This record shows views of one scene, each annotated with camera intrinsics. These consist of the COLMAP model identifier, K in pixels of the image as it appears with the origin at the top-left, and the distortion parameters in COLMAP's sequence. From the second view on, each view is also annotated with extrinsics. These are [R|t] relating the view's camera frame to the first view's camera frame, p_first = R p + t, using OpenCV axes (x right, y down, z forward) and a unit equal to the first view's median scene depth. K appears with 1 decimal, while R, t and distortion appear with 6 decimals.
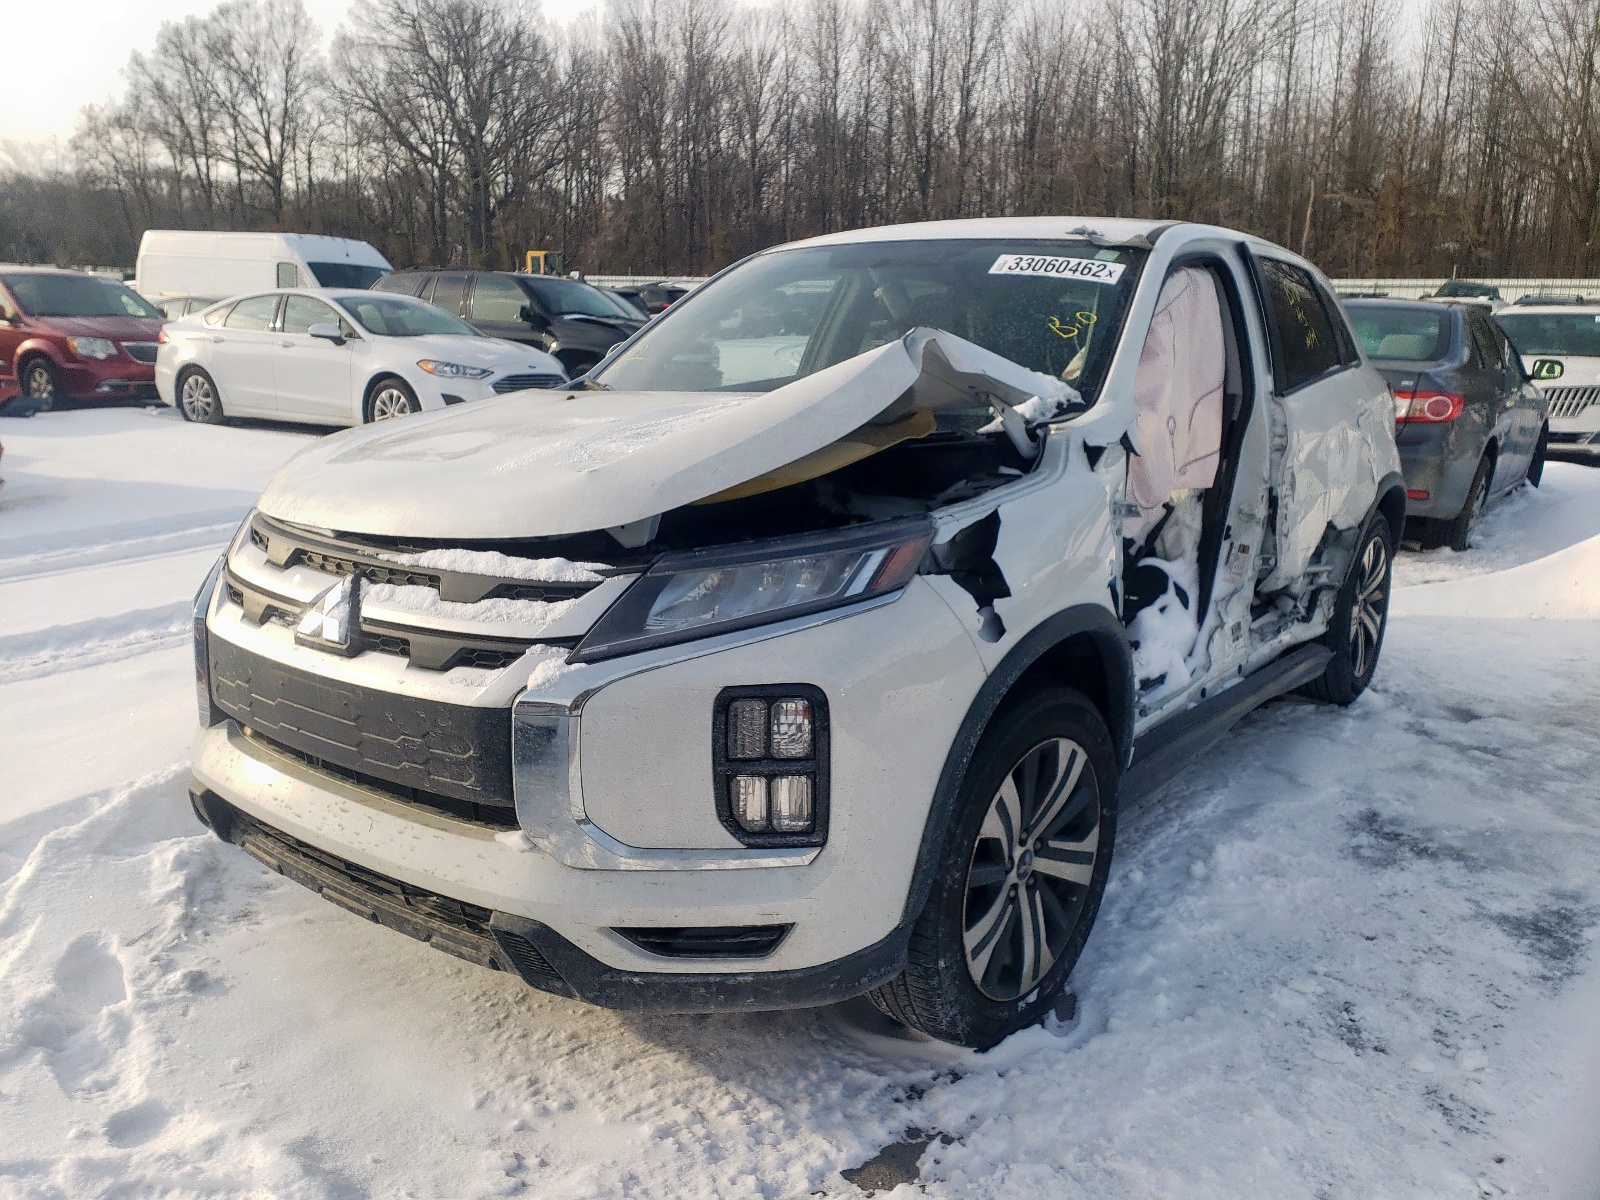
lens RADIAL K [[1202.0, 0, 797.4], [0, 1202.0, 604.1], [0, 0, 1]] dist [0.016498, -0.009537]
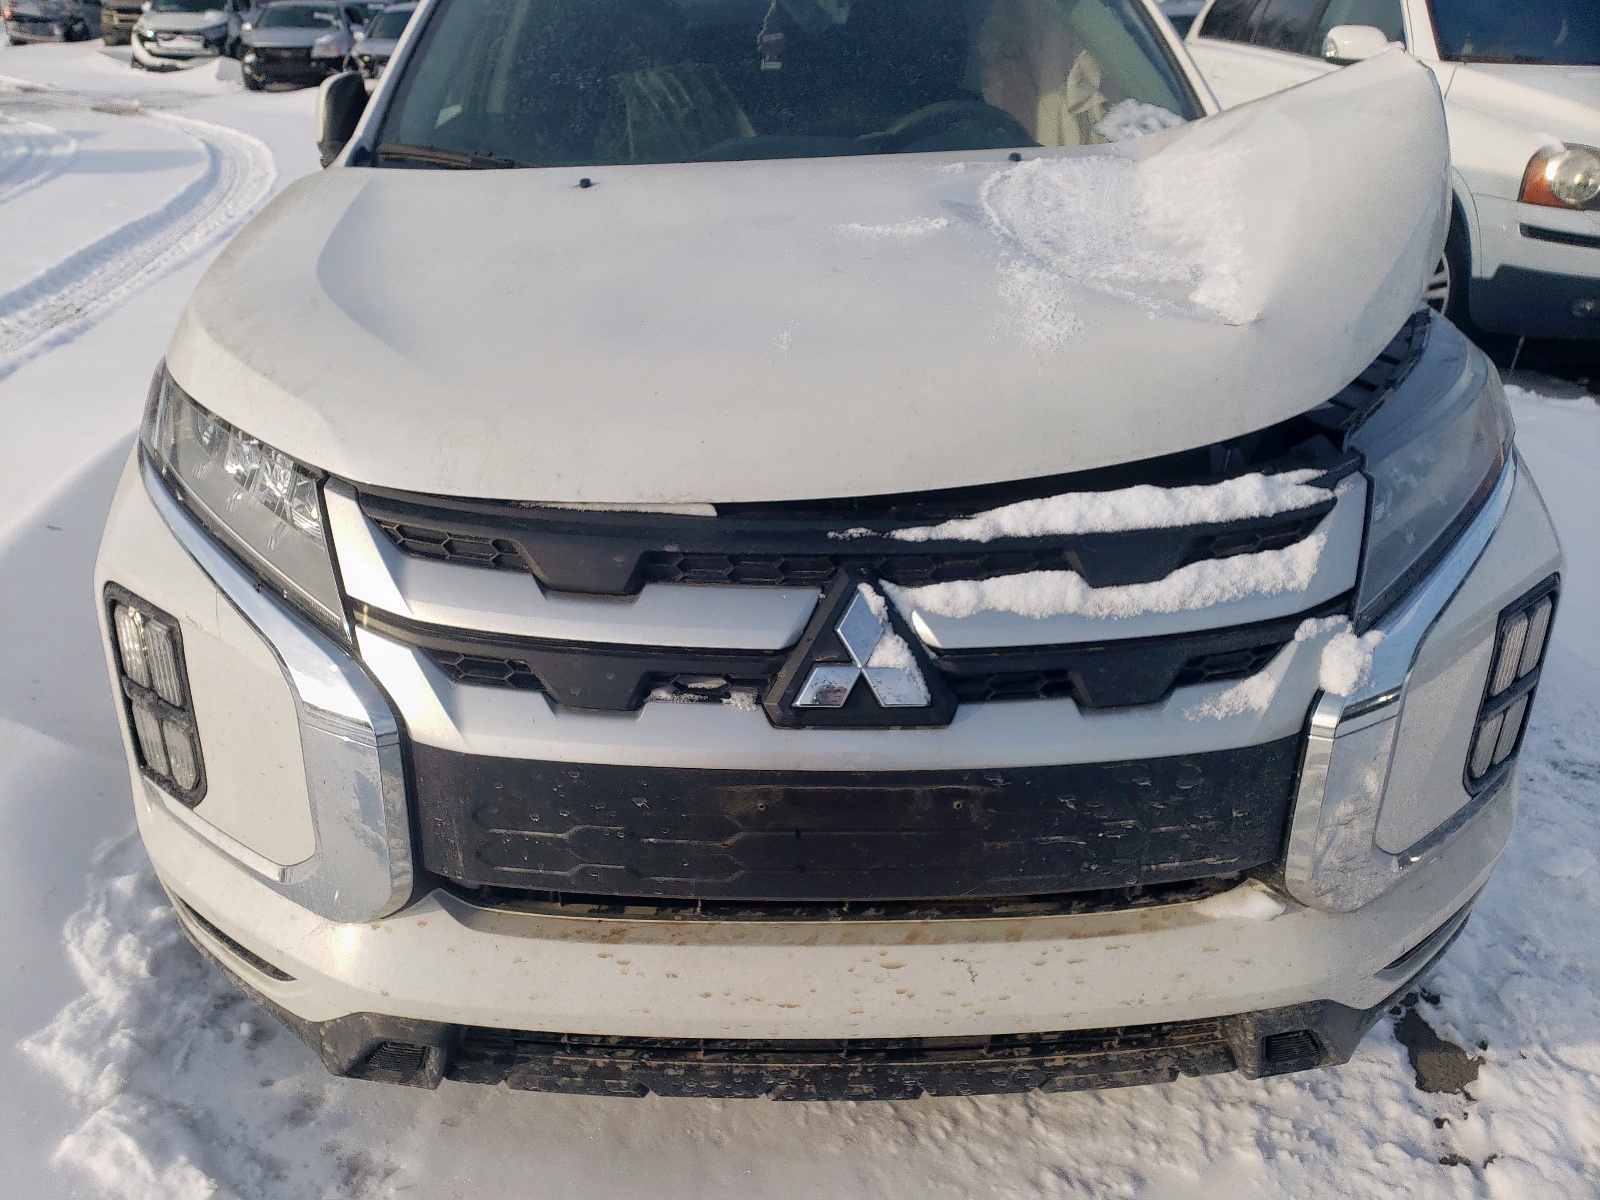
lens RADIAL K [[1202.0, 0, 785.8], [0, 1202.0, 601.8], [0, 0, 1]] dist [0.016498, -0.009537]
pose [[0.811955, -0.269671, 0.517694, -0.683928], [0.150545, 0.953627, 0.260637, -0.162278], [-0.563973, -0.133689, 0.814900, 0.576093]]
